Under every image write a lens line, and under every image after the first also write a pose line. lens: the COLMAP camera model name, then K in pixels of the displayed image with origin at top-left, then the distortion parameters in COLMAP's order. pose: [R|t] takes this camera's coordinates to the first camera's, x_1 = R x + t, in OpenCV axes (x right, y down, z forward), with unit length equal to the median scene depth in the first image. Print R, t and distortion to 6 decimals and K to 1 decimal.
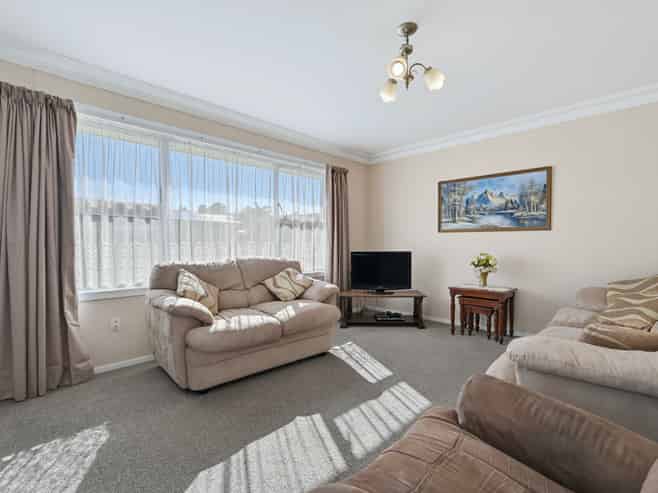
lens RADIAL K [[308.6, 0, 331.4], [0, 308.6, 249.4], [0, 0, 1]] dist [0.001975, 0.000106]
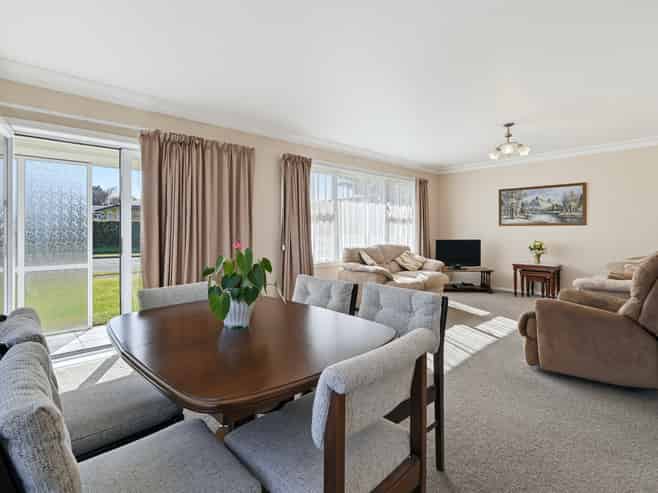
lens RADIAL K [[308.6, 0, 322.3], [0, 308.6, 230.7], [0, 0, 1]] dist [0.001975, 0.000106]
pose [[0.997414, -0.003764, -0.071770, -0.411665], [0.002541, 0.999850, -0.017122, -0.012965], [0.071823, 0.016896, 0.997274, -0.525448]]
